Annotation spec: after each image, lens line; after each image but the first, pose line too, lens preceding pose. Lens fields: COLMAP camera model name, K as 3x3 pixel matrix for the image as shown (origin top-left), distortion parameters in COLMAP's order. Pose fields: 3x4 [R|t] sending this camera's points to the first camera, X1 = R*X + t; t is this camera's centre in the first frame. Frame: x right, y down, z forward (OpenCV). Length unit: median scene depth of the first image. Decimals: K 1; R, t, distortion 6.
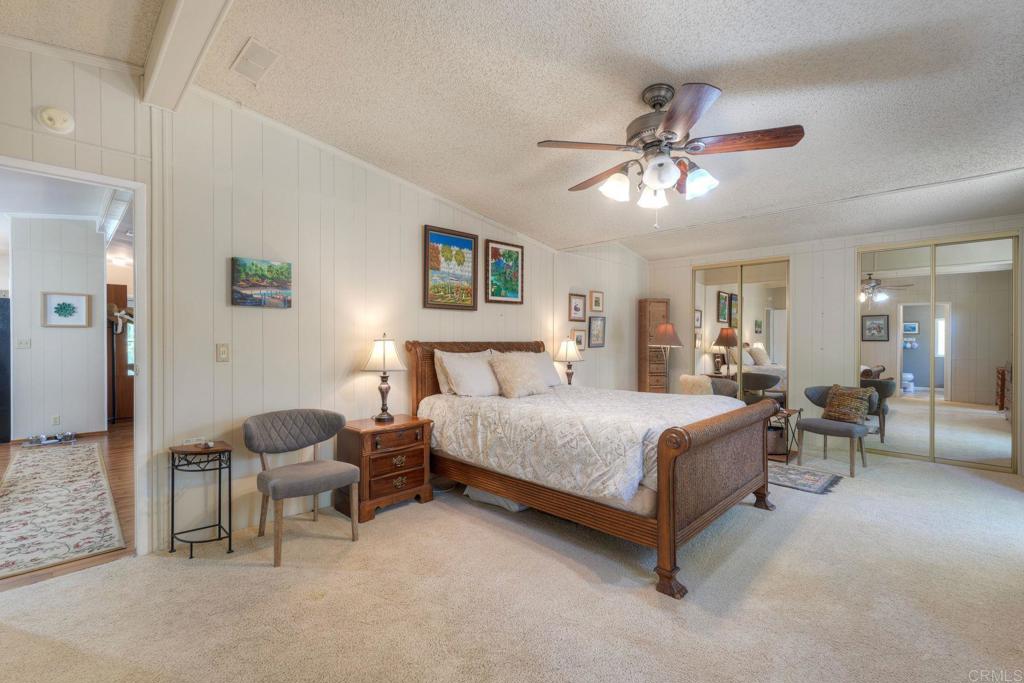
lens RADIAL K [[453.3, 0, 516.2], [0, 453.3, 332.8], [0, 0, 1]] dist [-0.001741, -0.000171]
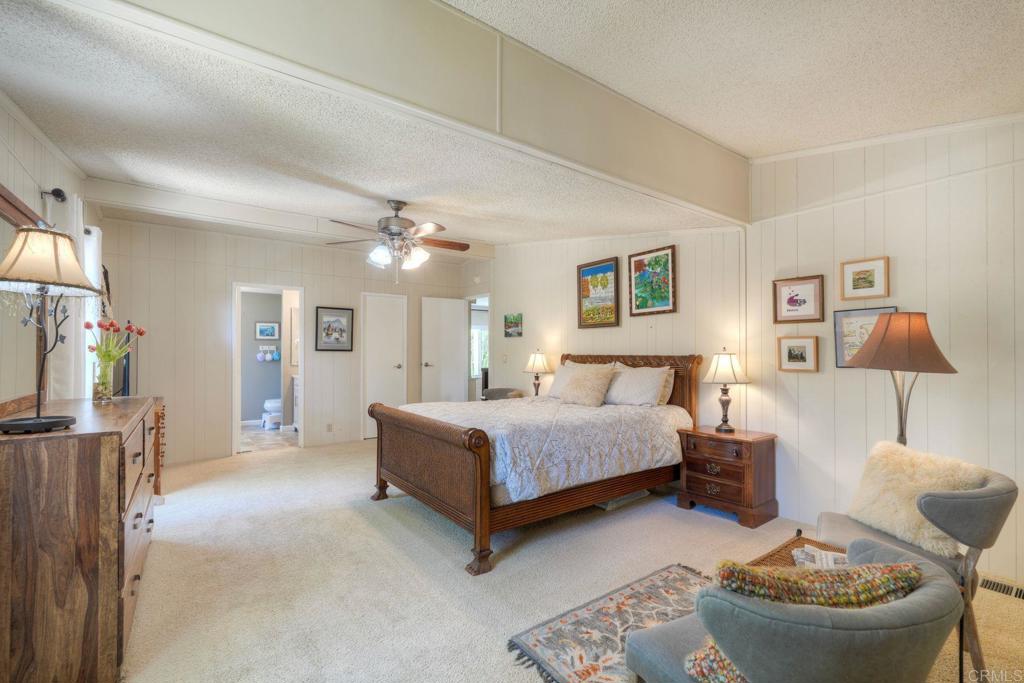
lens RADIAL K [[453.3, 0, 512.3], [0, 453.3, 348.3], [0, 0, 1]] dist [-0.001741, -0.000171]
pose [[-0.166965, -0.004560, -0.985952, 0.979408], [0.021304, 0.999739, -0.008231, 0.007382], [0.985733, -0.022379, -0.166824, 0.891557]]
